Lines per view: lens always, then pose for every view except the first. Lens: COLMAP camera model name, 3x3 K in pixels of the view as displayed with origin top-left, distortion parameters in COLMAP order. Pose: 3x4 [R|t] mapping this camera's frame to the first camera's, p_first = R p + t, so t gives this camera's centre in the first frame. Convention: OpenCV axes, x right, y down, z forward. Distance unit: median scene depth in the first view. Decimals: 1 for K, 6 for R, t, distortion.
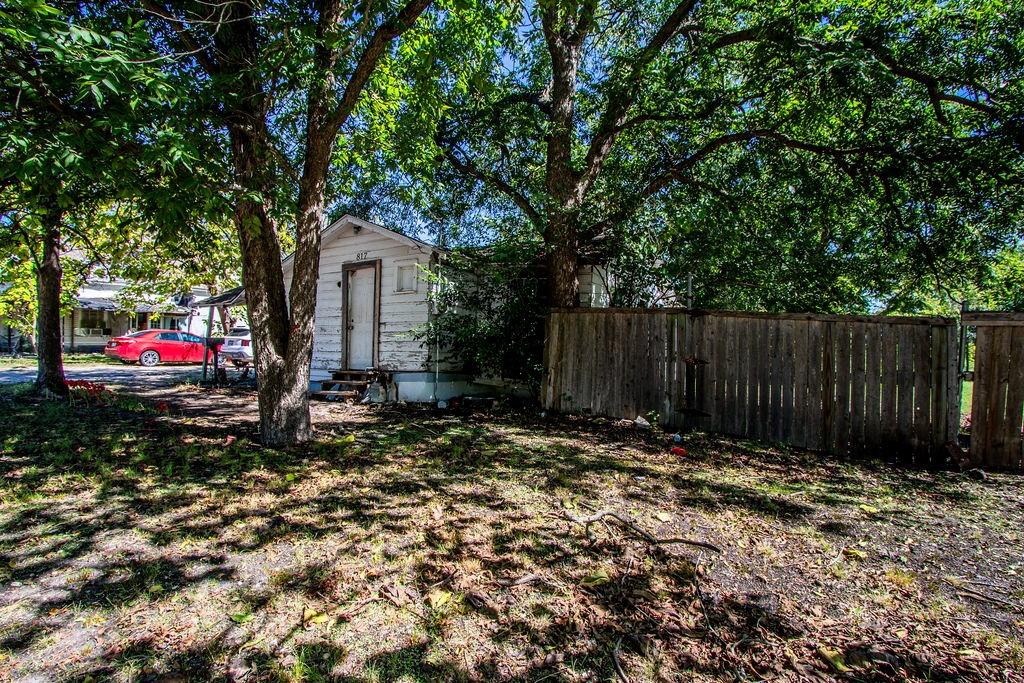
lens RADIAL K [[483.8, 0, 507.2], [0, 483.8, 344.0], [0, 0, 1]] dist [0.000493, 0.000096]
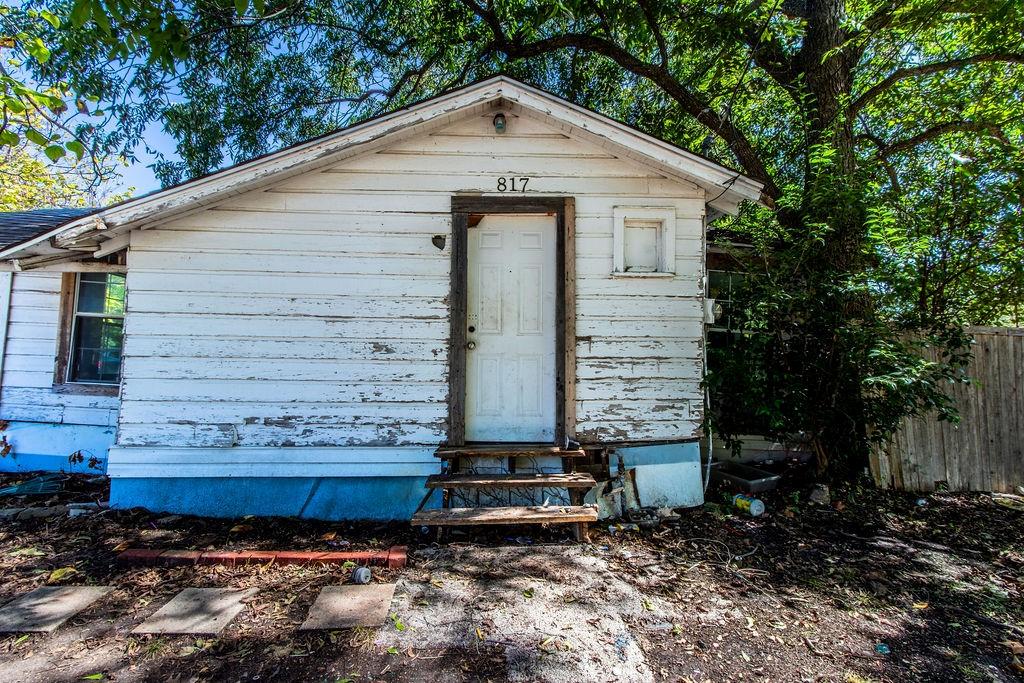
lens RADIAL K [[483.8, 0, 507.2], [0, 483.8, 344.0], [0, 0, 1]] dist [0.000493, 0.000096]
pose [[0.834223, 0.015598, 0.551207, -0.564581], [-0.004719, 0.999765, -0.021149, -0.027040], [-0.551407, 0.015041, 0.834101, 0.657303]]
